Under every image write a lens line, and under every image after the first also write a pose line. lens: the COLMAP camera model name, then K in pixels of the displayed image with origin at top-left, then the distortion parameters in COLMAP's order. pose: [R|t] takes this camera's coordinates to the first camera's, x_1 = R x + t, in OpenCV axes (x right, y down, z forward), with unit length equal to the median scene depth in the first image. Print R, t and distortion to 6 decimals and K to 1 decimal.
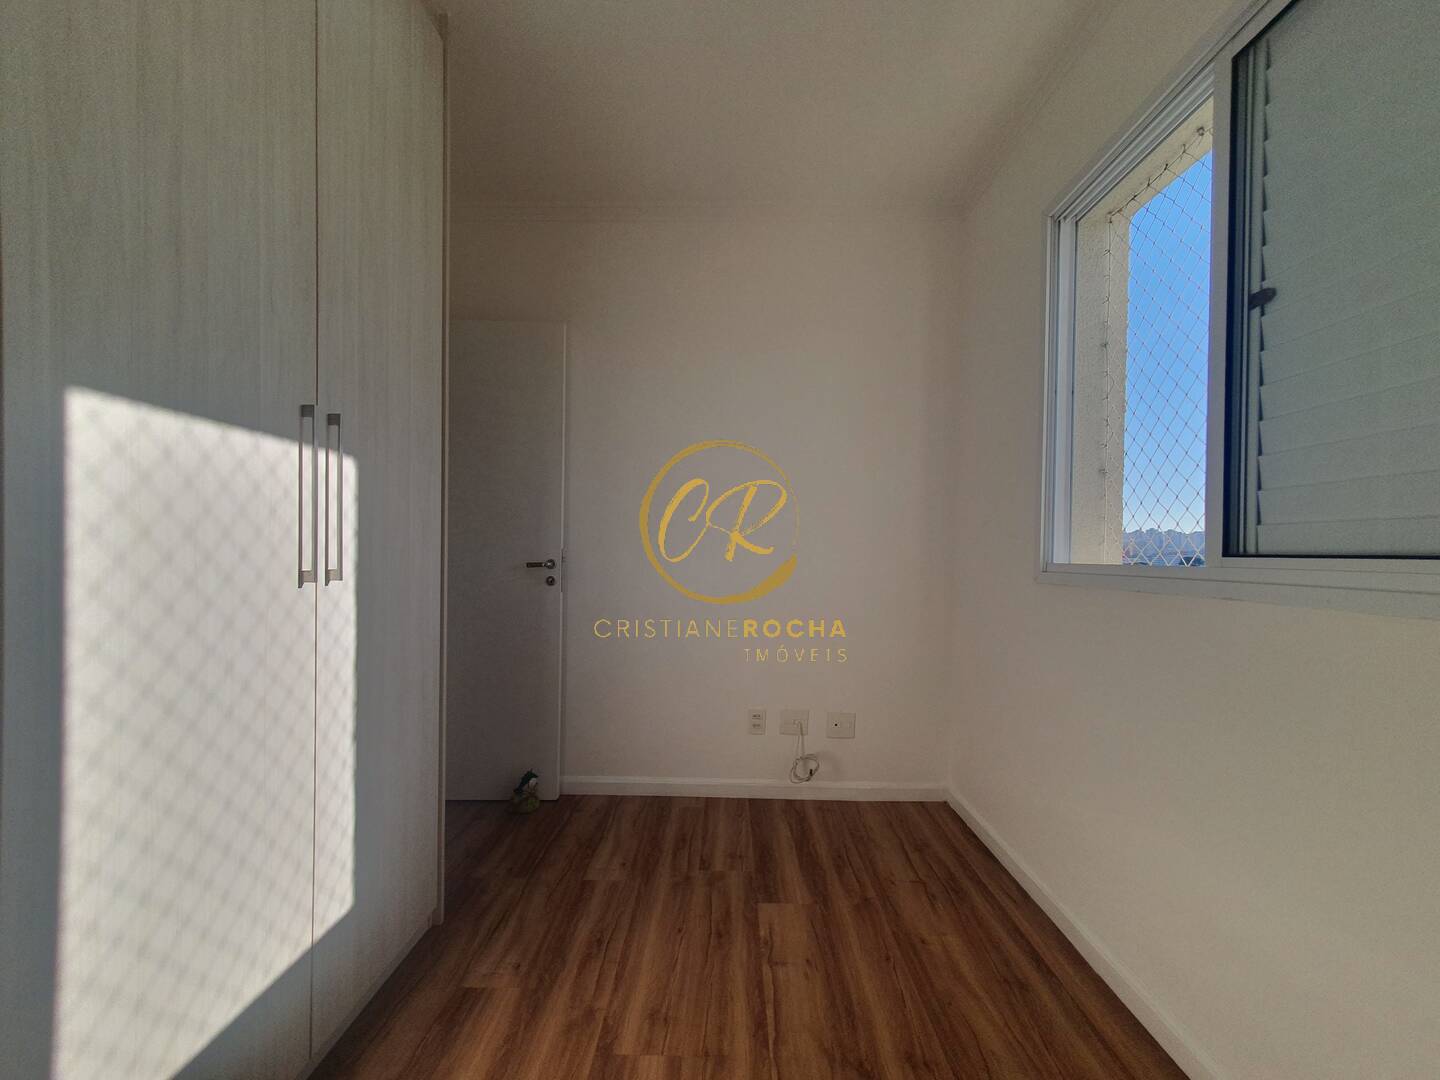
lens RADIAL K [[583.4, 0, 724.7], [0, 583.4, 555.4], [0, 0, 1]] dist [0.000180, 0.000044]
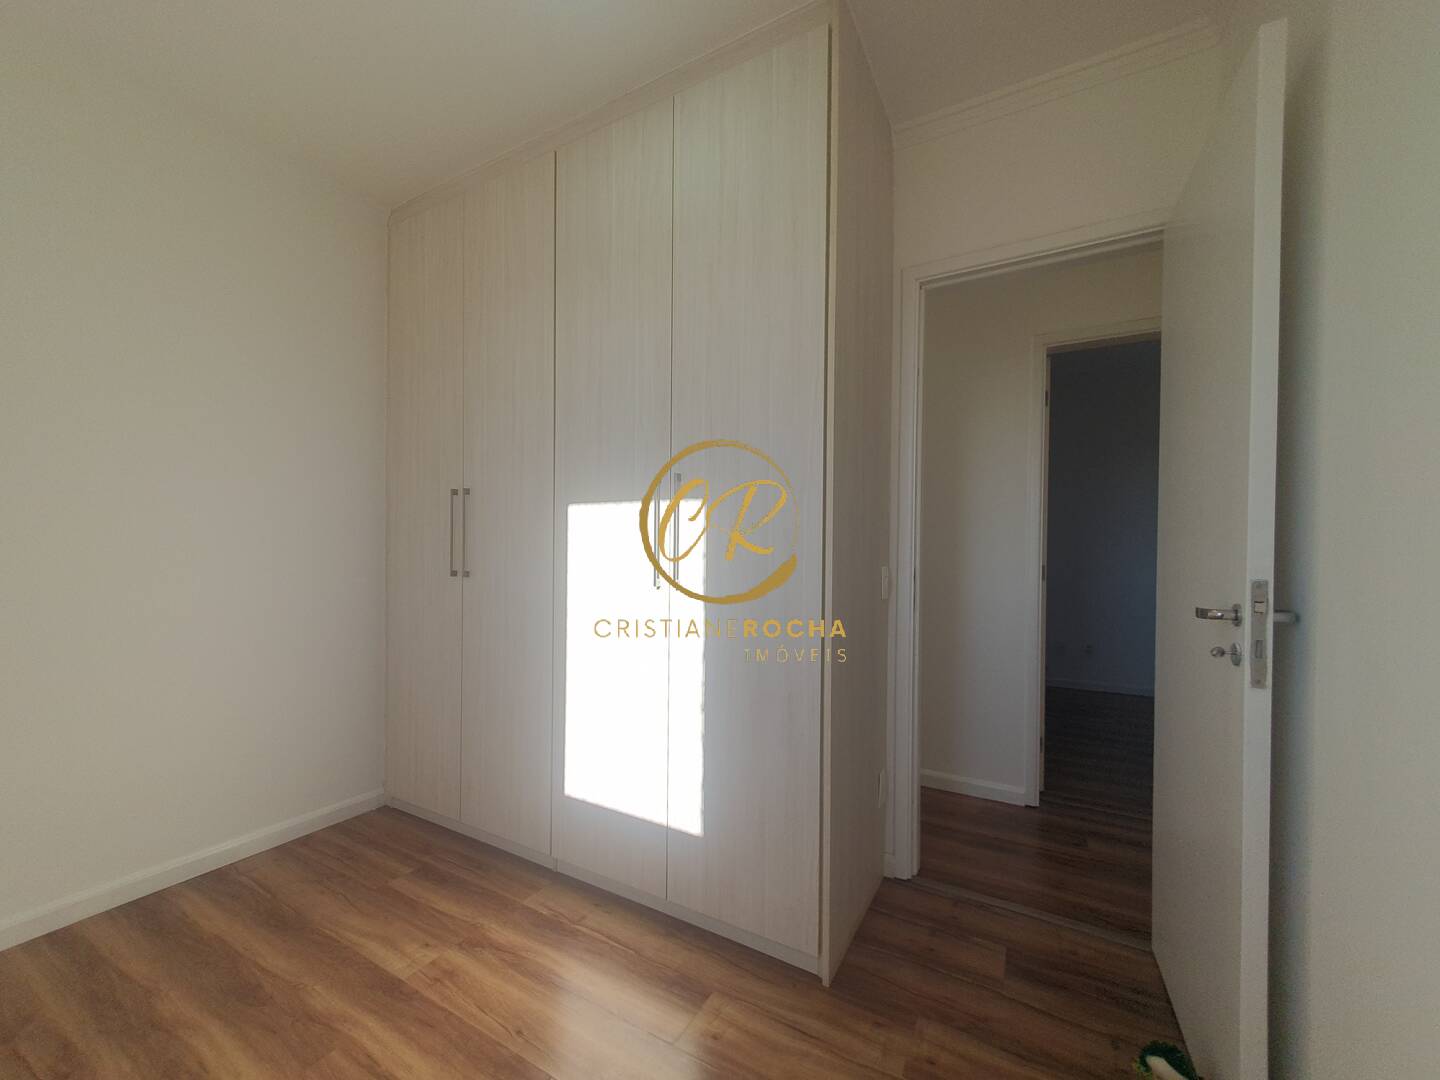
lens RADIAL K [[583.4, 0, 724.7], [0, 583.4, 555.4], [0, 0, 1]] dist [0.000180, 0.000044]
pose [[-0.496973, -0.025601, -0.867389, 0.450086], [-0.030532, 0.999462, -0.012005, -0.023015], [0.867229, 0.020517, -0.497487, 1.498685]]
